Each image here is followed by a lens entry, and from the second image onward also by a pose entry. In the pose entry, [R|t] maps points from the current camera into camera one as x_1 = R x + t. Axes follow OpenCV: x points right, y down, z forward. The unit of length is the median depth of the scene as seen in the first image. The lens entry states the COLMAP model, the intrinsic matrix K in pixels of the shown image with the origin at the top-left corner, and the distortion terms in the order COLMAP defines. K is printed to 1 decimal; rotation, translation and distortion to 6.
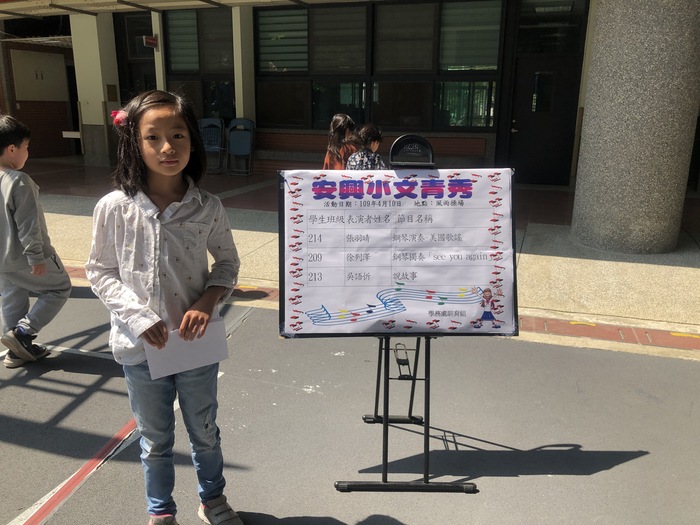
lens RADIAL K [[570.7, 0, 351.6], [0, 570.7, 253.0], [0, 0, 1]] dist [0.096356, -0.153994]
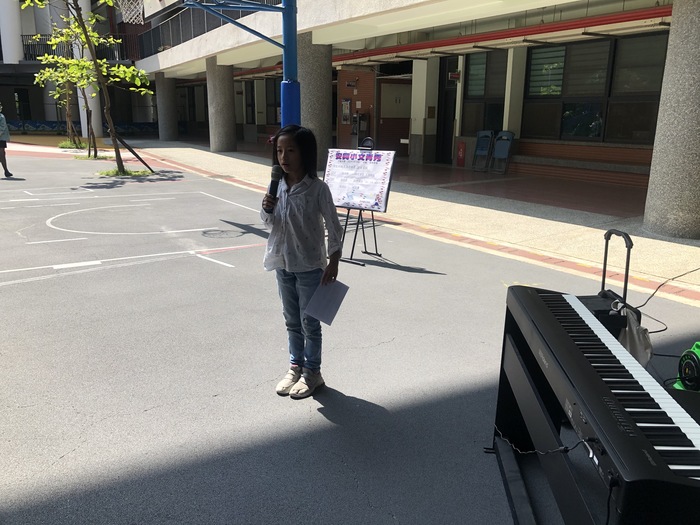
lens RADIAL K [[570.7, 0, 351.6], [0, 570.7, 253.0], [0, 0, 1]] dist [0.096356, -0.153994]
pose [[0.786026, 0.142297, -0.601593, 1.803956], [-0.153535, 0.987592, 0.032994, 0.266370], [0.598824, 0.066431, 0.798121, -1.230041]]
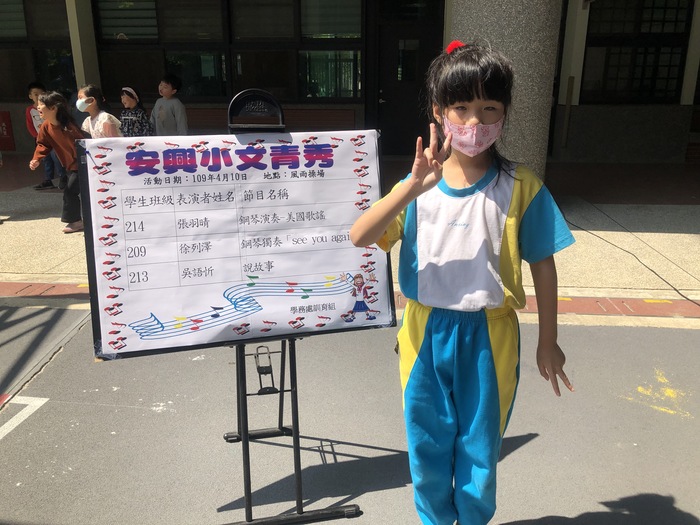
lens RADIAL K [[570.7, 0, 351.6], [0, 570.7, 253.0], [0, 0, 1]] dist [0.096356, -0.153994]
pose [[0.976353, -0.070725, 0.204287, 0.057982], [0.062573, 0.996975, 0.046102, -0.008238], [-0.206930, -0.032229, 0.977825, 0.183601]]
